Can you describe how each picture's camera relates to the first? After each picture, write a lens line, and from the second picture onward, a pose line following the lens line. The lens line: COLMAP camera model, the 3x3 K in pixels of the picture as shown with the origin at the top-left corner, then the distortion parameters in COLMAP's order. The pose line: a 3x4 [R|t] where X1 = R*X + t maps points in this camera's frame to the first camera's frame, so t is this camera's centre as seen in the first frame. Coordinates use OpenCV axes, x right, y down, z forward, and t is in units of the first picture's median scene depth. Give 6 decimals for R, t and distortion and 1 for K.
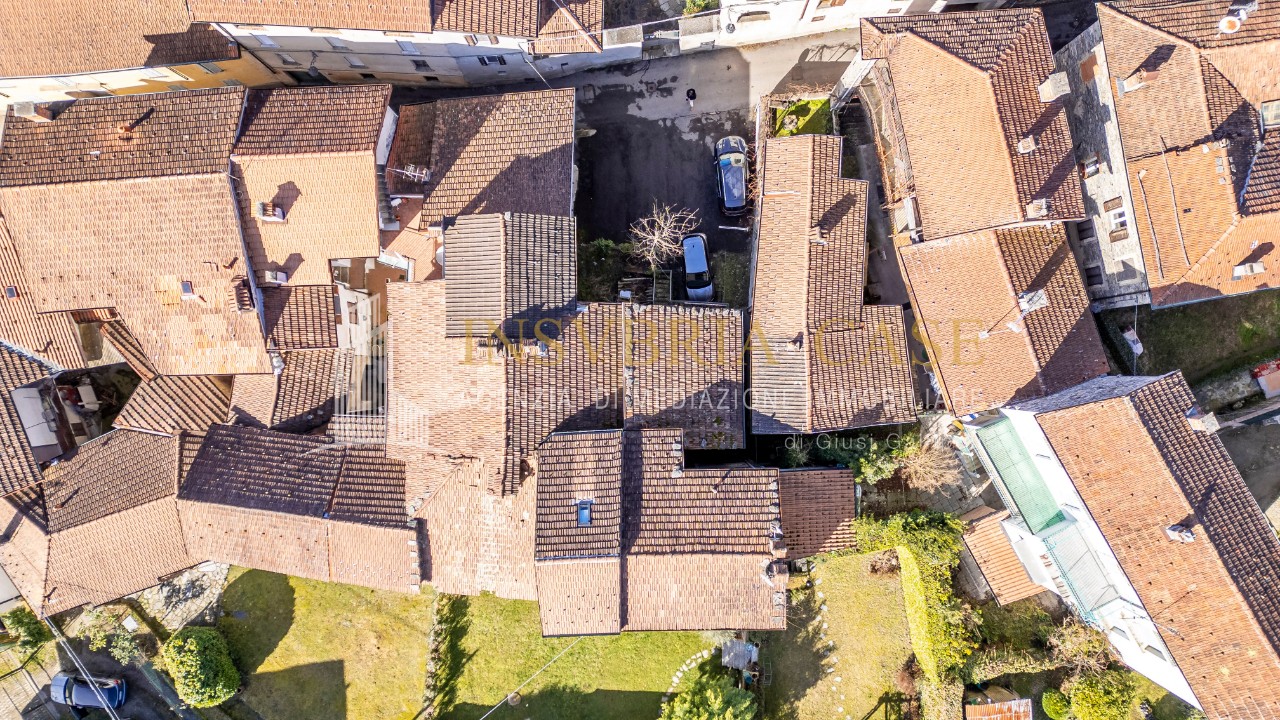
lens RADIAL K [[898.9, 0, 643.7], [0, 898.9, 360.8], [0, 0, 1]] dist [0.071855, -0.065753]
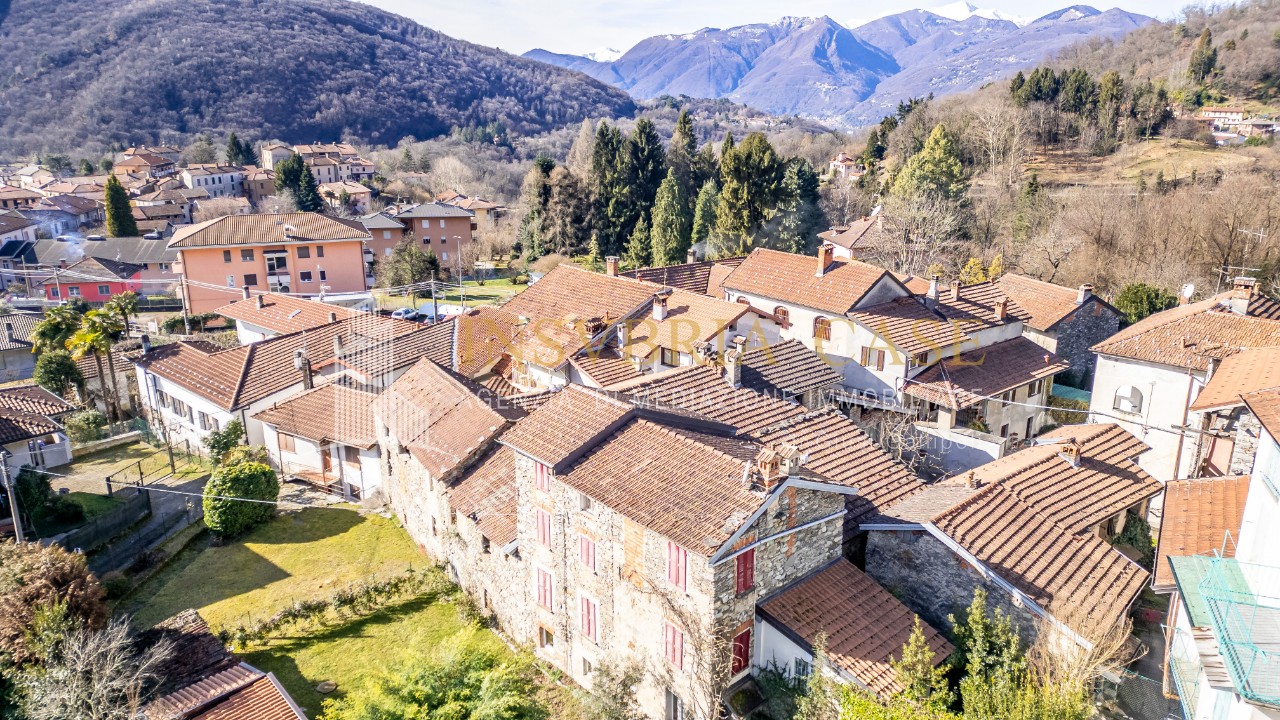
lens RADIAL K [[898.9, 0, 643.7], [0, 898.9, 360.8], [0, 0, 1]] dist [0.071855, -0.065753]
pose [[0.650603, 0.223391, -0.725818, 0.521092], [-0.759418, 0.192234, -0.621555, 0.656304], [0.000677, 0.955585, 0.294715, 0.651045]]
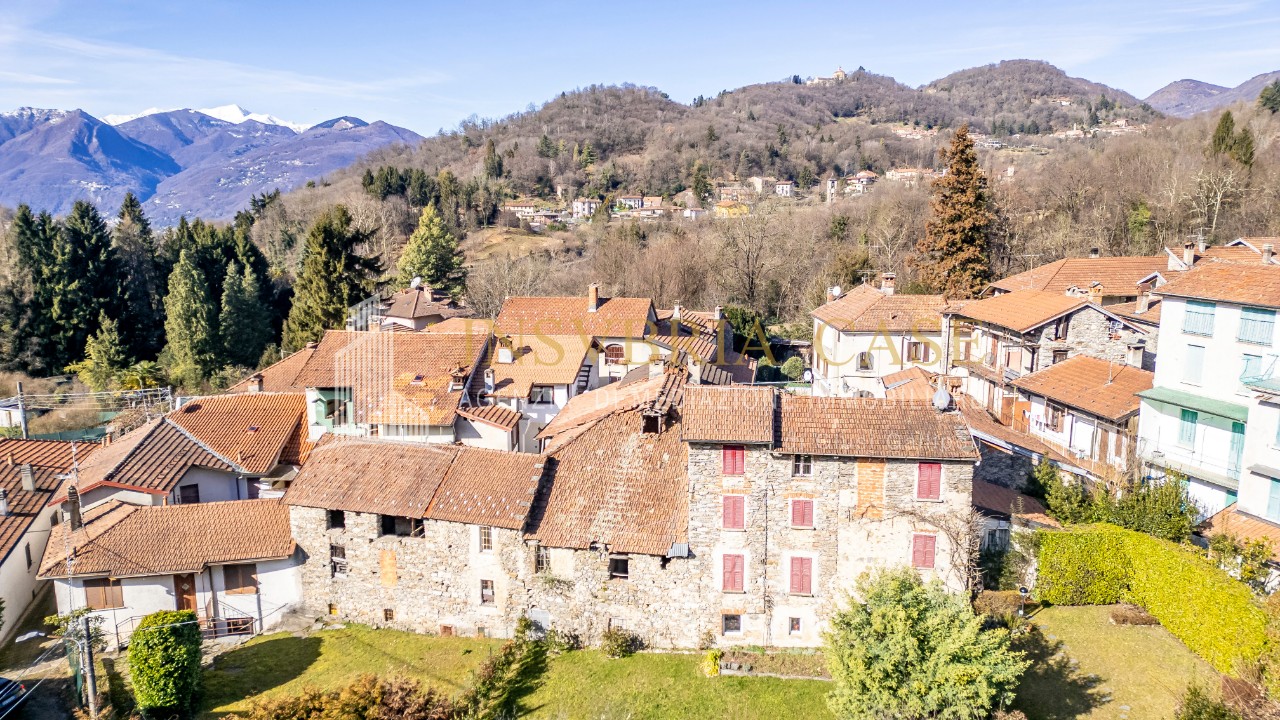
lens RADIAL K [[898.9, 0, 643.7], [0, 898.9, 360.8], [0, 0, 1]] dist [0.071855, -0.065753]
pose [[0.991571, 0.026423, -0.126839, -0.038651], [-0.129552, 0.190100, -0.973179, 1.048344], [-0.001602, 0.981409, 0.191921, 0.721809]]
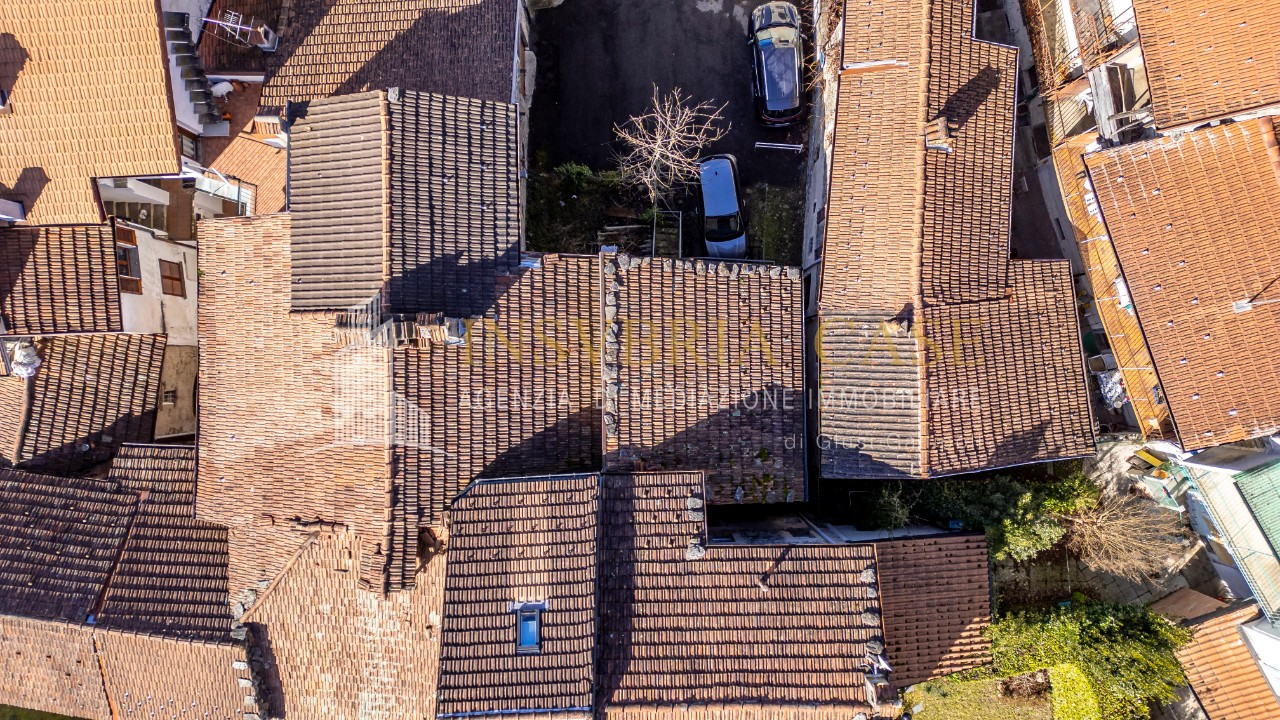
lens RADIAL K [[898.9, 0, 643.7], [0, 898.9, 360.8], [0, 0, 1]] dist [0.071855, -0.065753]
pose [[0.999997, -0.000411, 0.002435, 0.003049], [0.000410, 1.000000, 0.000607, 0.004371], [-0.002435, -0.000606, 0.999997, 0.410382]]
